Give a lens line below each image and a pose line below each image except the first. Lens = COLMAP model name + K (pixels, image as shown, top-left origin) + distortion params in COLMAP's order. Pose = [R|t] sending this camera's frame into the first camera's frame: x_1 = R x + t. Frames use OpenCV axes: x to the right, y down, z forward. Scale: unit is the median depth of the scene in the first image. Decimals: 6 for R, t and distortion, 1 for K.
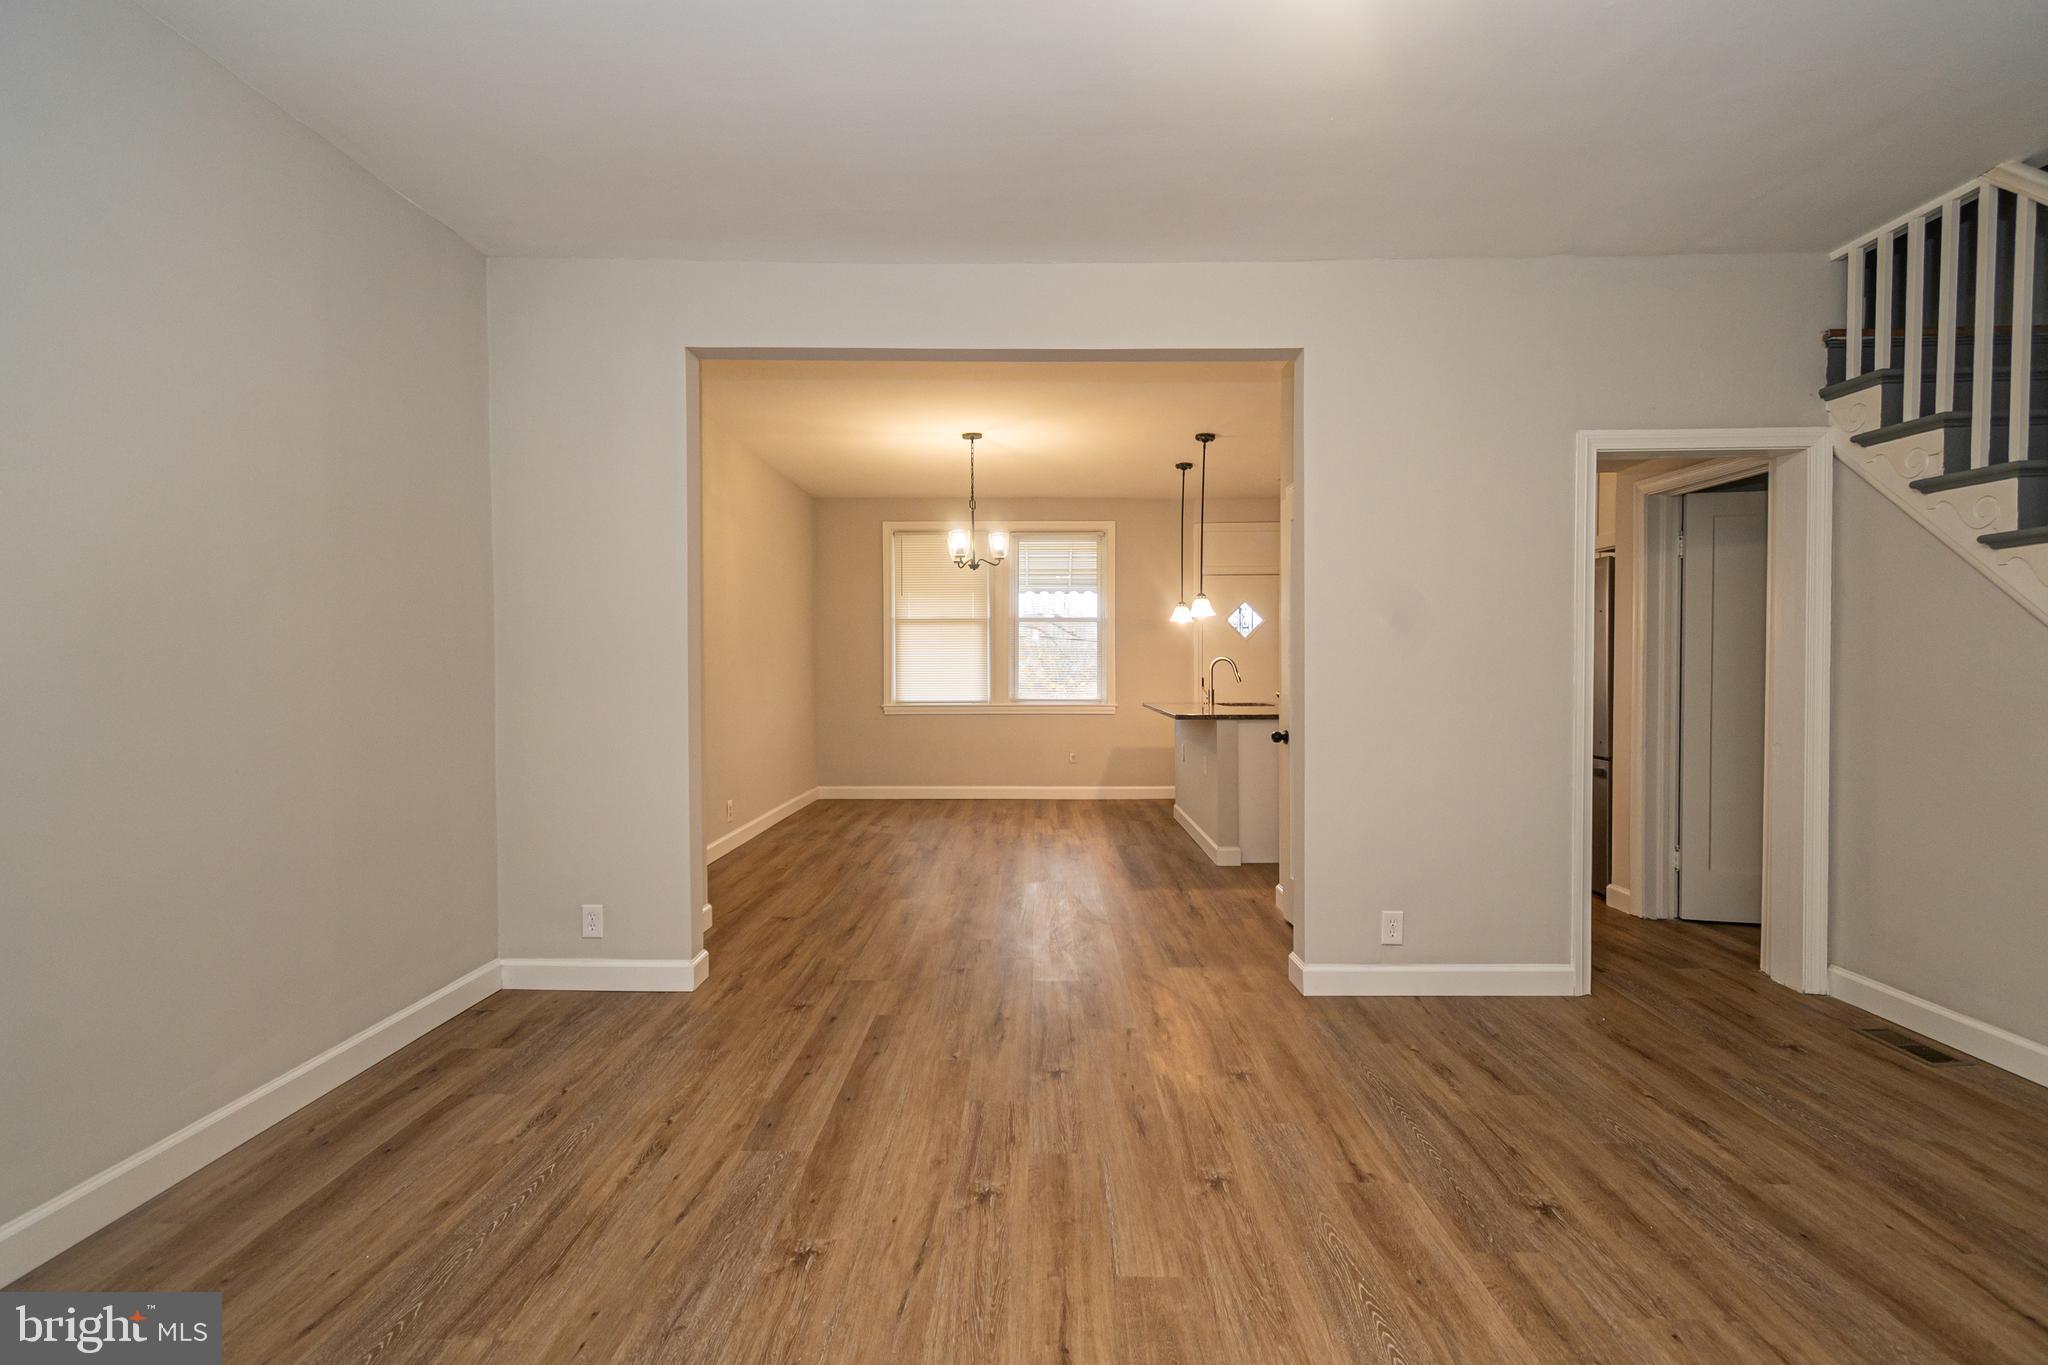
lens RADIAL K [[906.9, 0, 1033.2], [0, 906.9, 685.1], [0, 0, 1]] dist [0.010080, -0.005349]
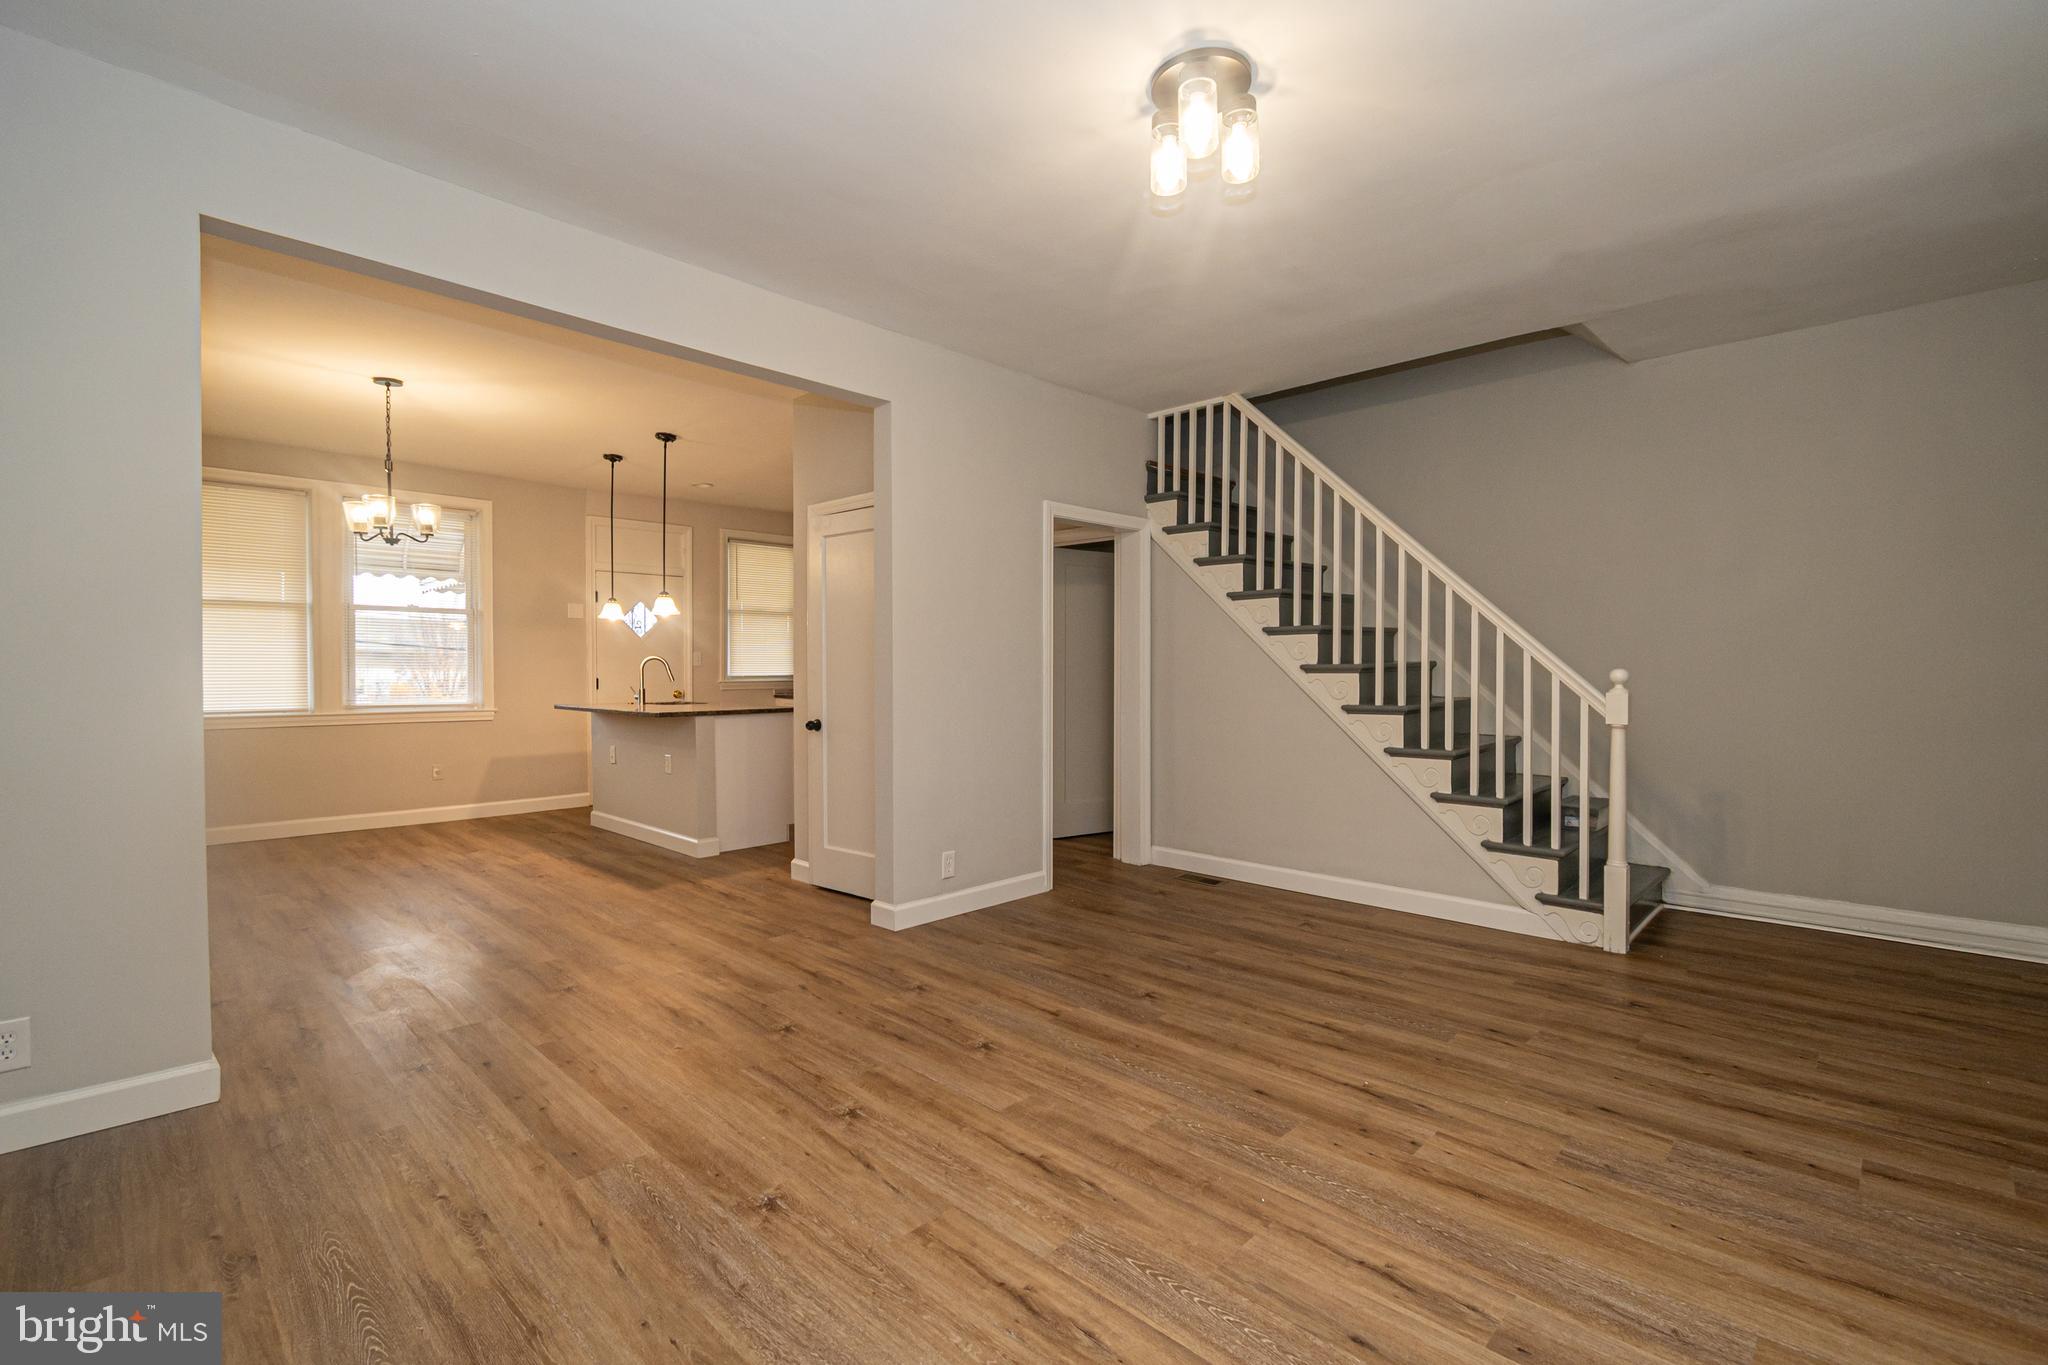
lens RADIAL K [[906.9, 0, 1038.3], [0, 906.9, 684.5], [0, 0, 1]] dist [0.010080, -0.005349]
pose [[0.687562, -0.010230, 0.726053, -0.470953], [0.014467, 0.999895, 0.000388, 0.012876], [-0.725981, 0.010237, 0.687638, 0.017995]]
